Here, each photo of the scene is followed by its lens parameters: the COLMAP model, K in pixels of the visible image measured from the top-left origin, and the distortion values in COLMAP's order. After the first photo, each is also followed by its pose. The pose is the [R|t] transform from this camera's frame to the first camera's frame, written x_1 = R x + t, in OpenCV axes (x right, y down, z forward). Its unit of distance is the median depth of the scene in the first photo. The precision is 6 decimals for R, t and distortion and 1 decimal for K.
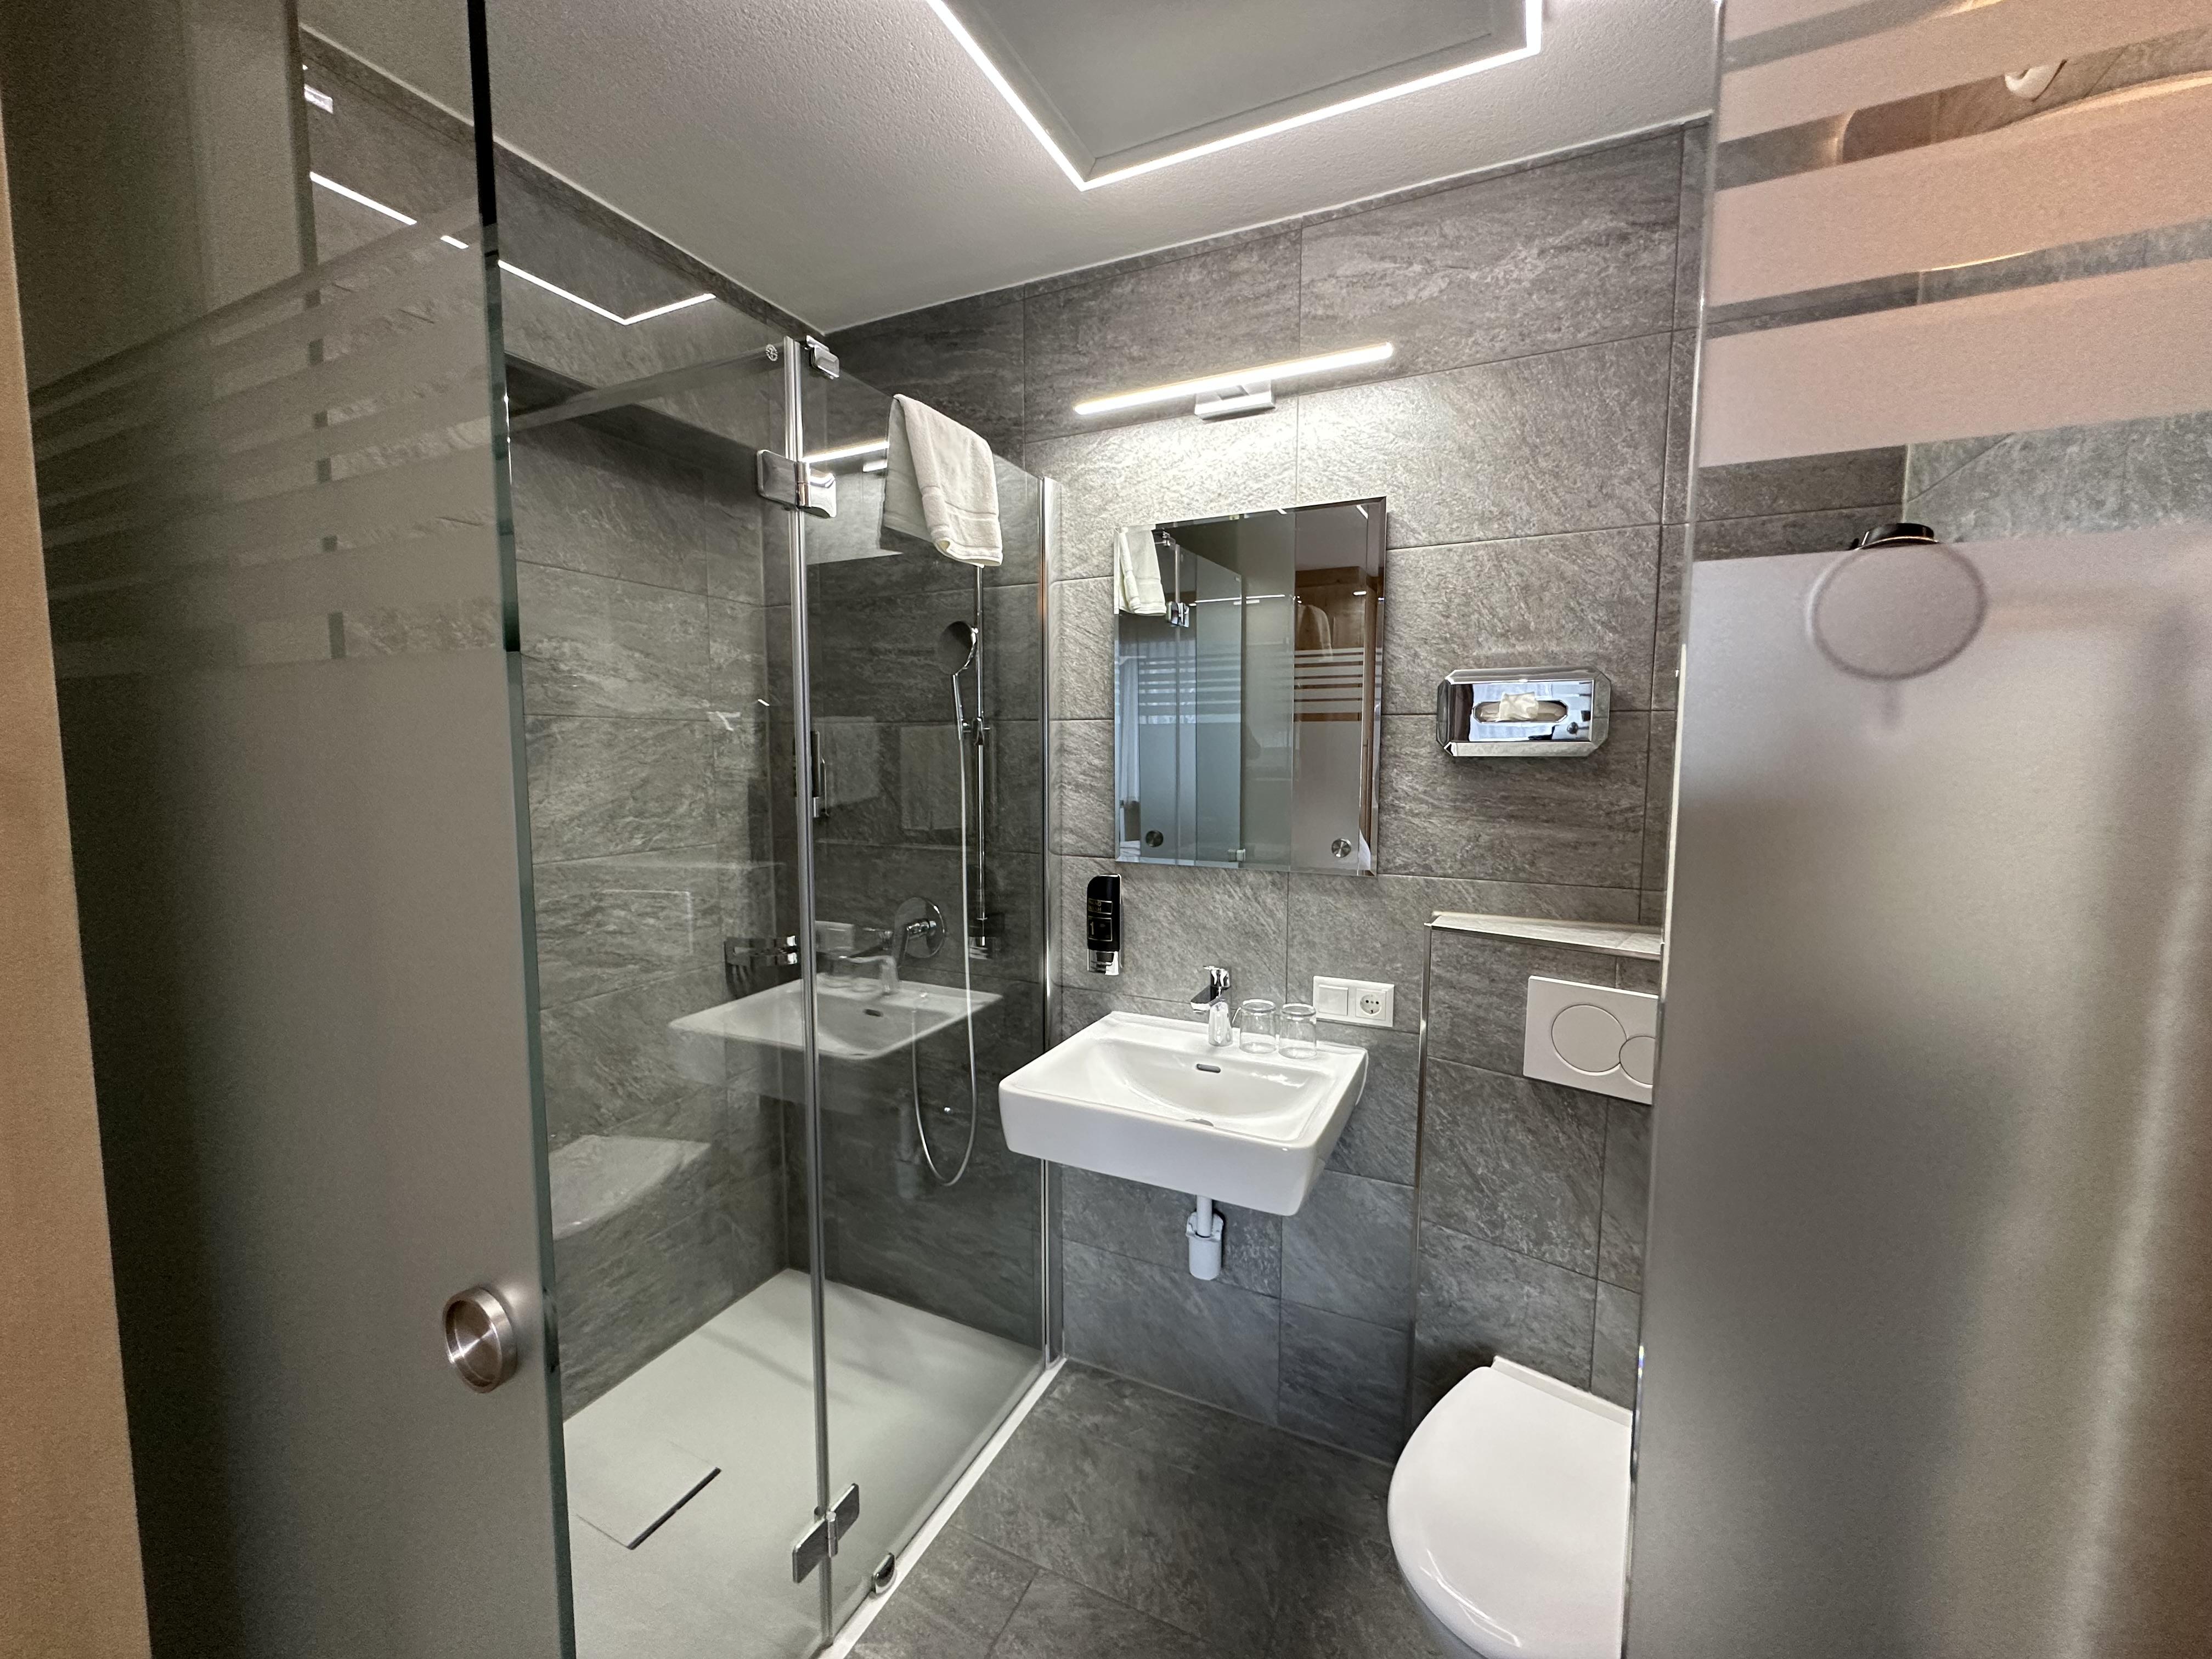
lens RADIAL K [[881.0, 0, 1109.5], [0, 881.0, 823.7], [0, 0, 1]] dist [-0.003991, -0.000756]
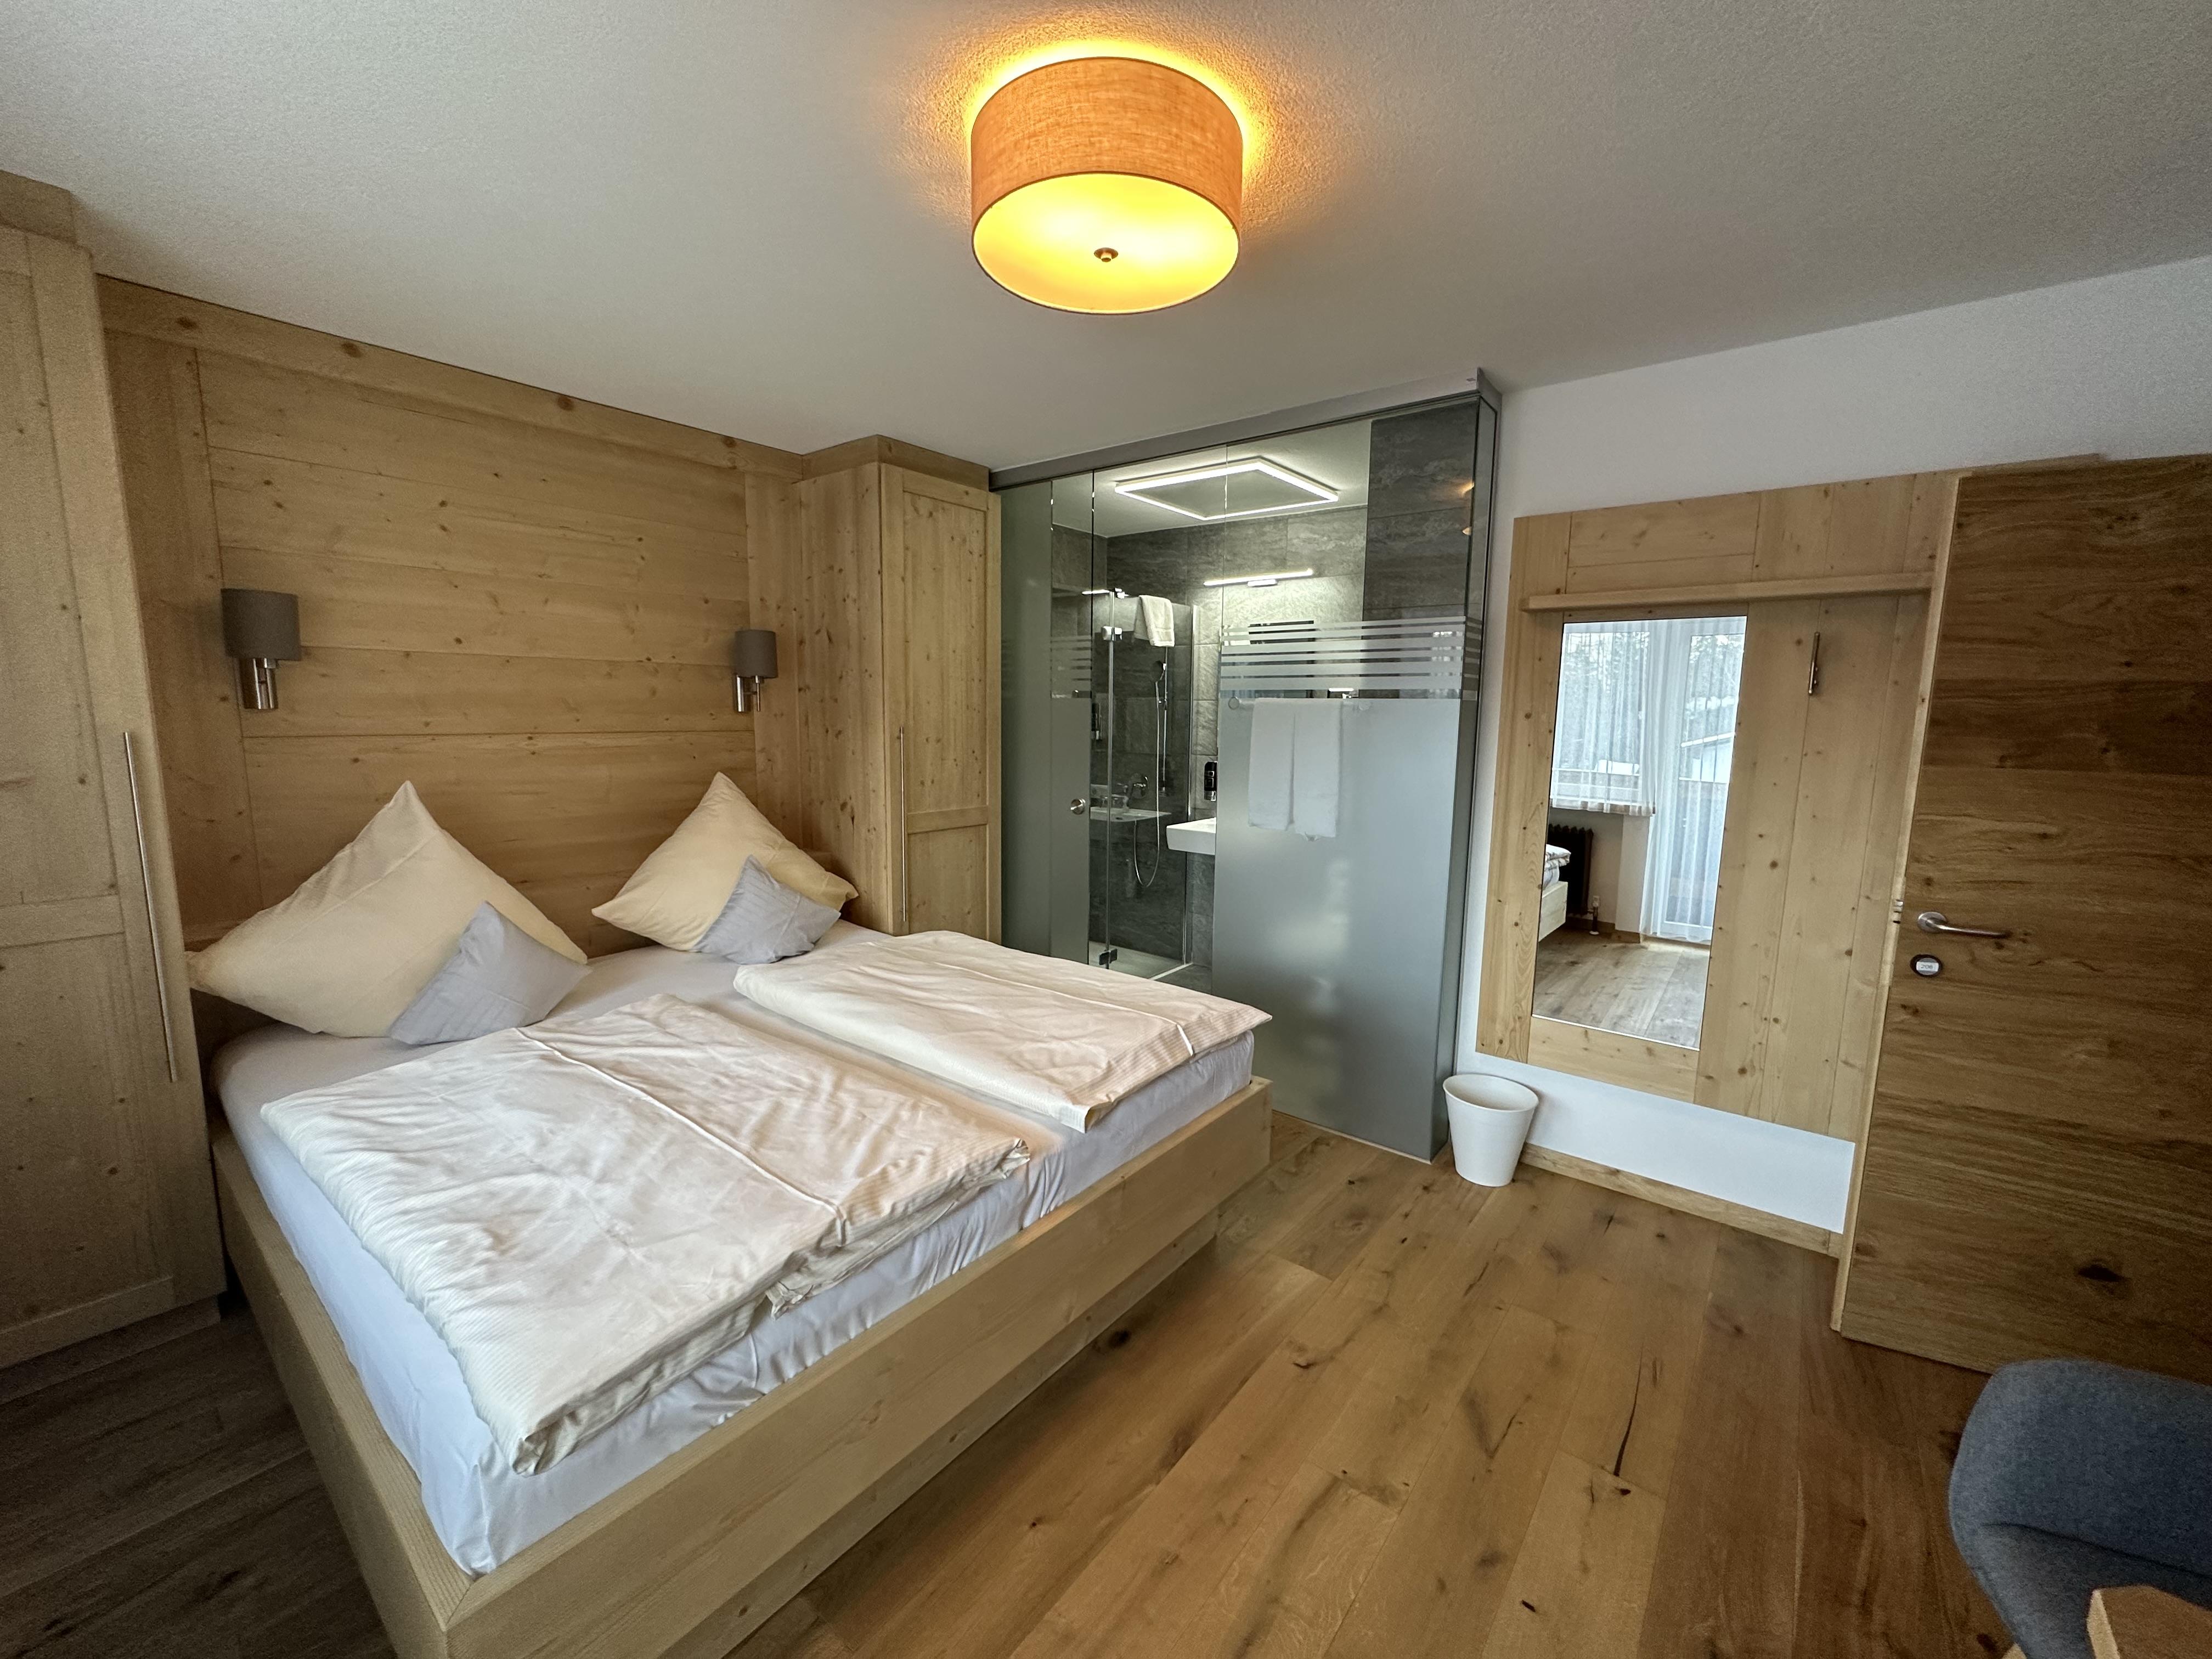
lens RADIAL K [[881.0, 0, 1111.4], [0, 881.0, 831.1], [0, 0, 1]] dist [-0.003991, -0.000756]
pose [[0.974767, 0.040255, -0.219566, 0.276454], [-0.029352, 0.998179, 0.052696, 0.131046], [0.221287, -0.044921, 0.974173, -1.538275]]
